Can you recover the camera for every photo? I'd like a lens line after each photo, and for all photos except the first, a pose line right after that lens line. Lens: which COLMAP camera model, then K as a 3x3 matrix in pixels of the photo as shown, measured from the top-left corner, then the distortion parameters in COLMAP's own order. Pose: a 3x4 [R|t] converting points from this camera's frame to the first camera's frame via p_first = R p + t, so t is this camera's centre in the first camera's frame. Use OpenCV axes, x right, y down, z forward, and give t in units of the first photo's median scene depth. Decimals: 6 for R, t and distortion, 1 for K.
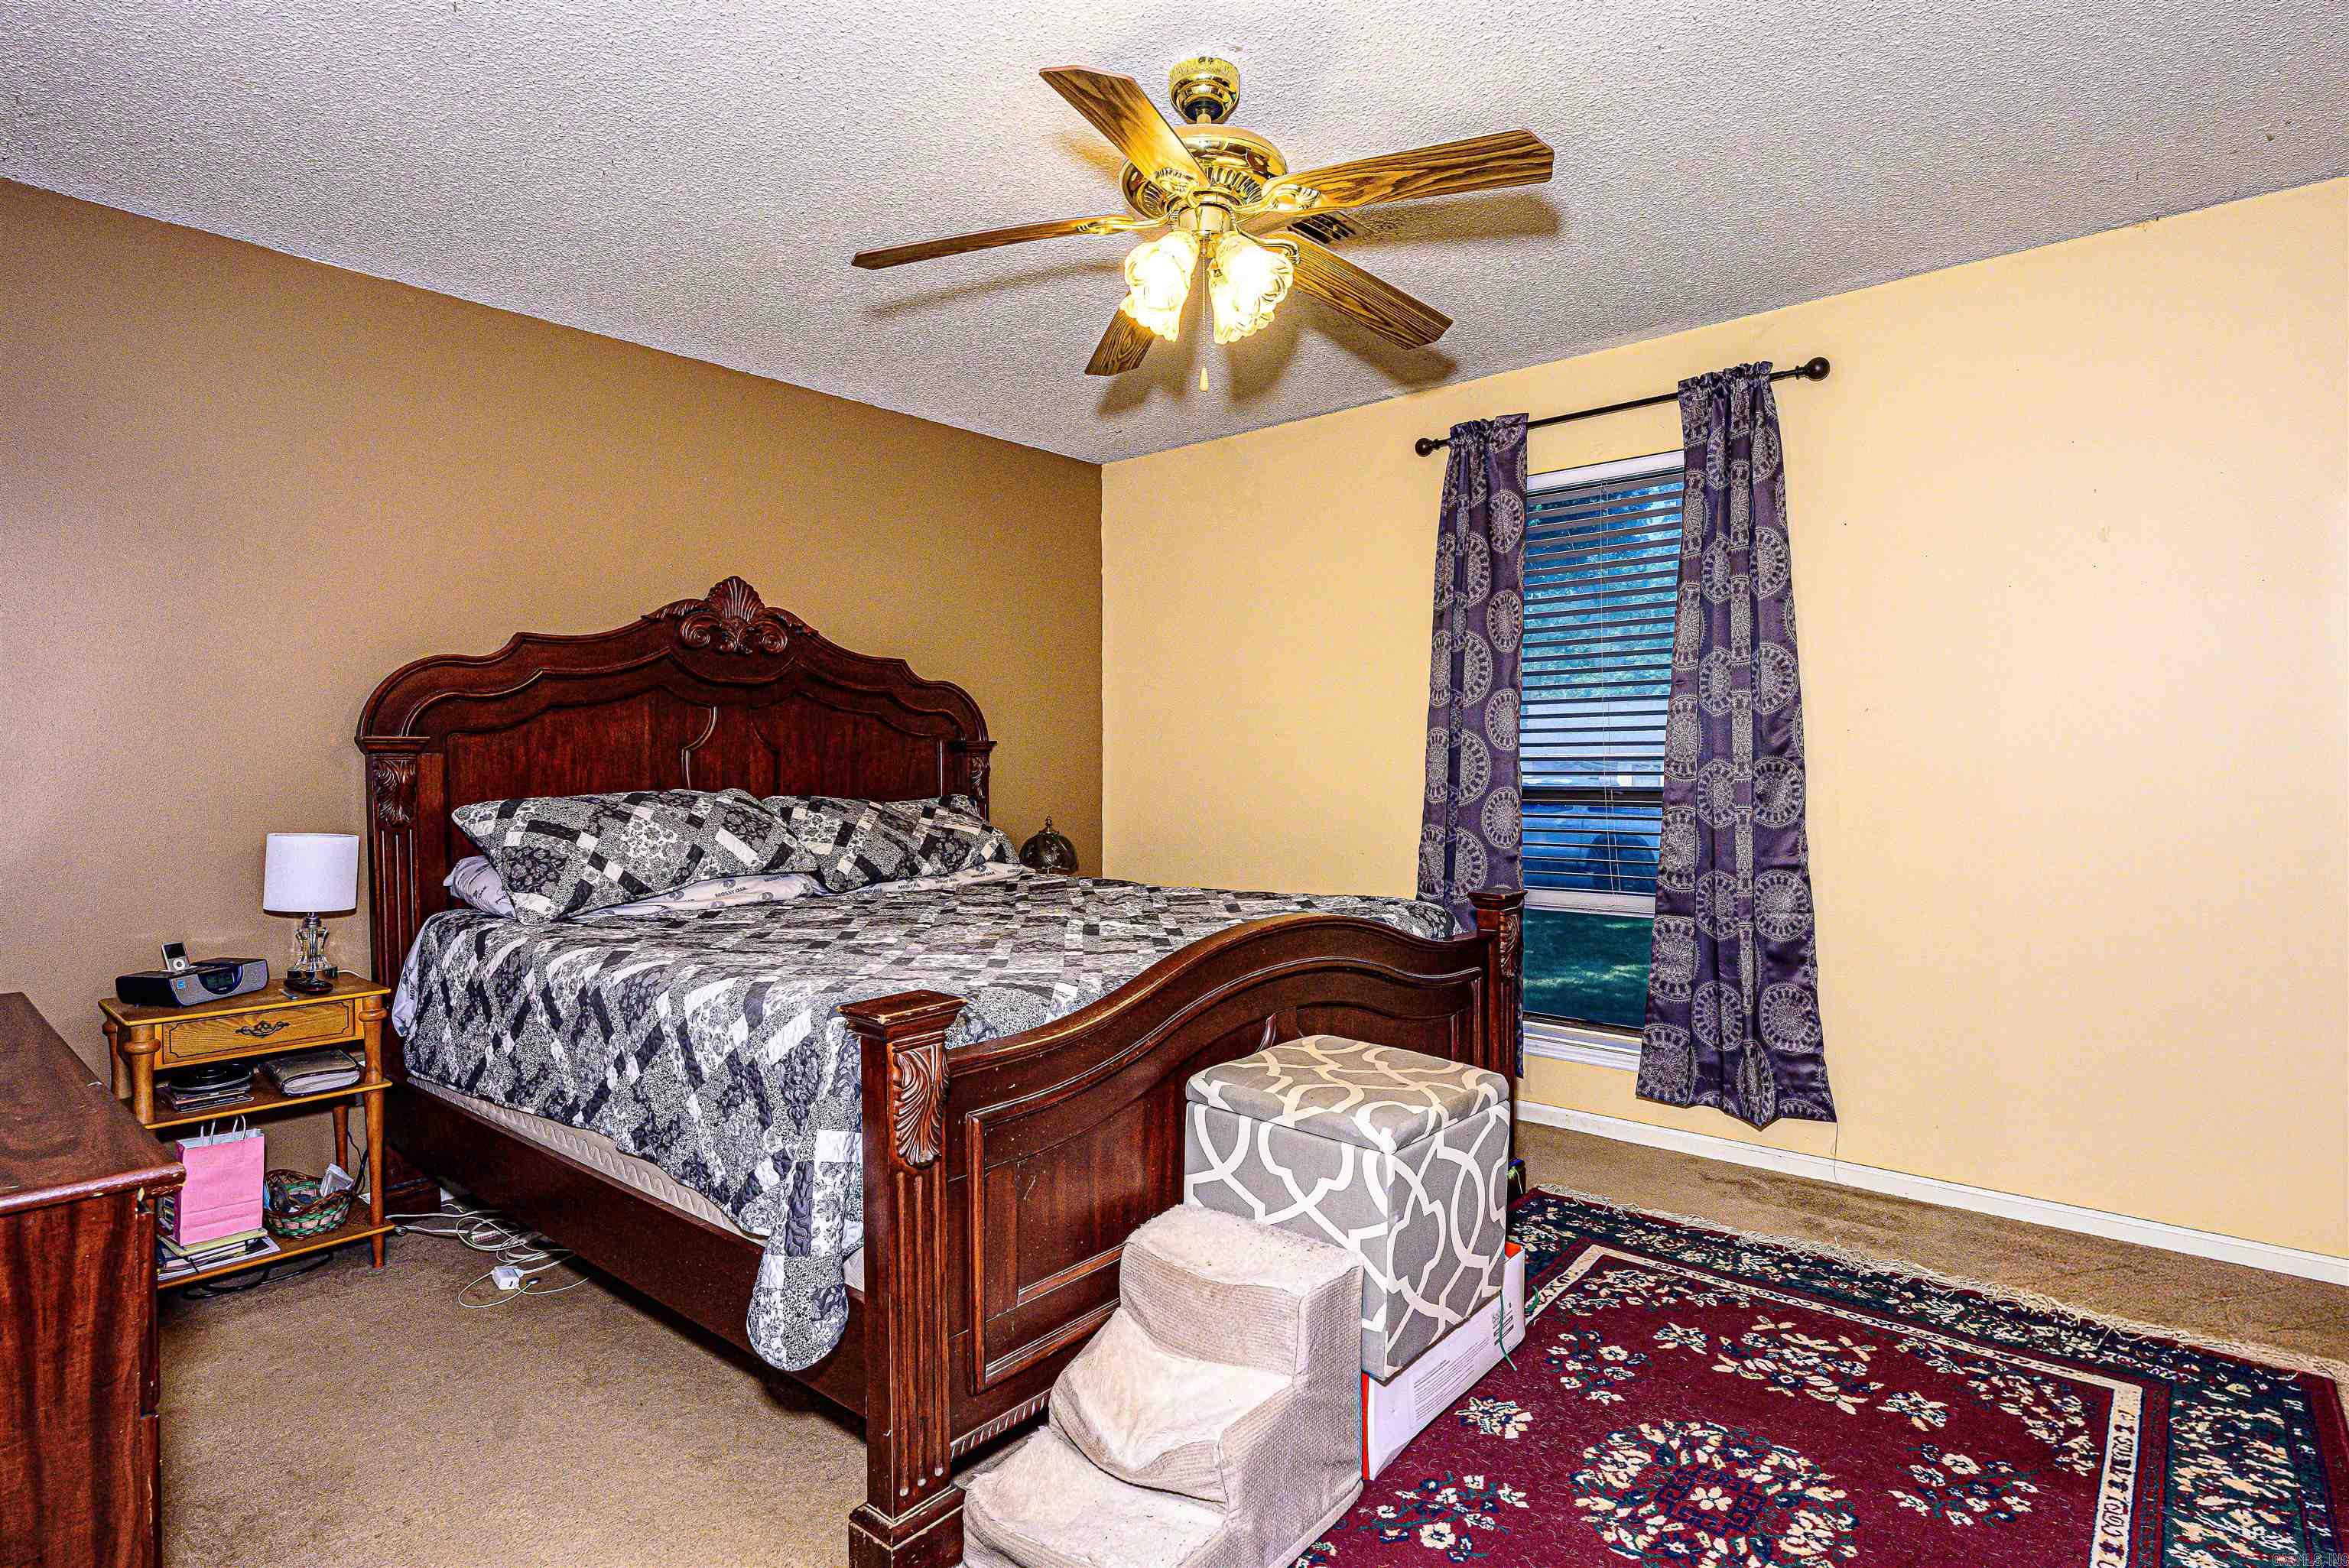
lens RADIAL K [[1216.5, 0, 1174.5], [0, 1216.5, 784.0], [0, 0, 1]] dist [-0.000334, -0.000013]
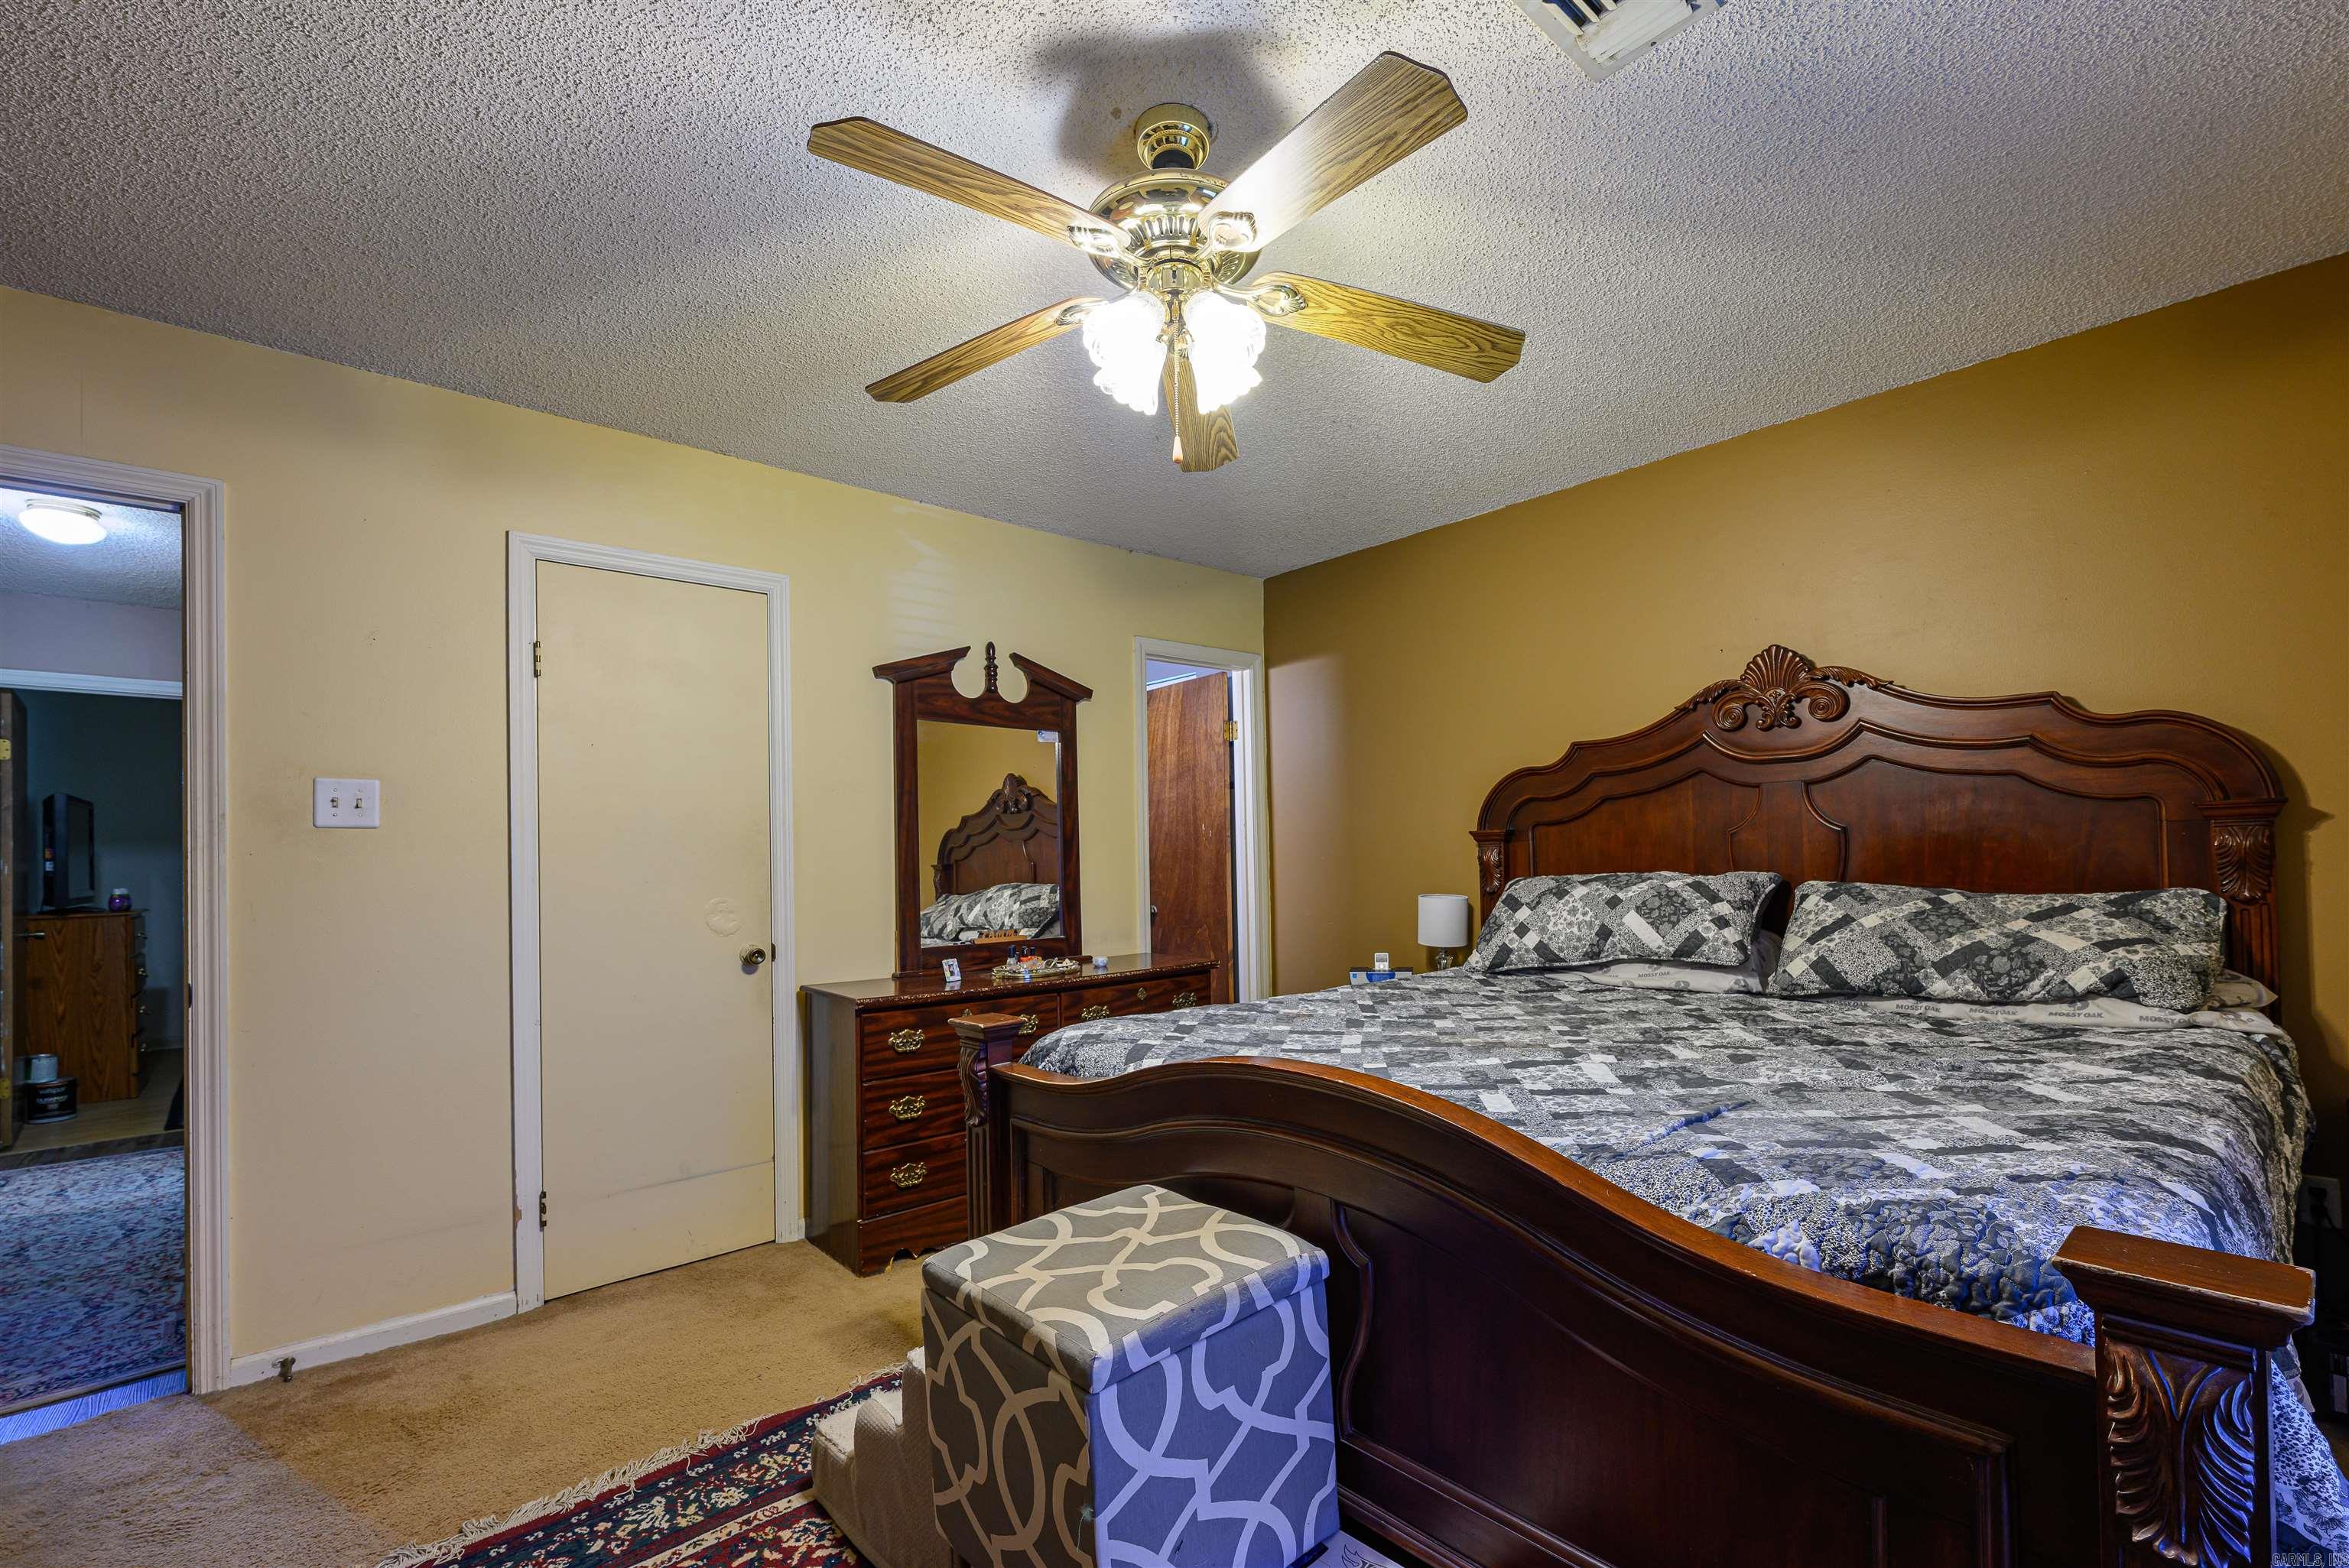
lens RADIAL K [[988.6, 0, 1178.6], [0, 988.6, 838.4], [0, 0, 1]] dist [0.000827, 0.000002]
pose [[-0.143371, -0.009949, -0.989619, 0.535005], [0.004069, 0.999935, -0.010643, -0.018249], [0.989661, -0.005552, -0.143321, 0.769062]]
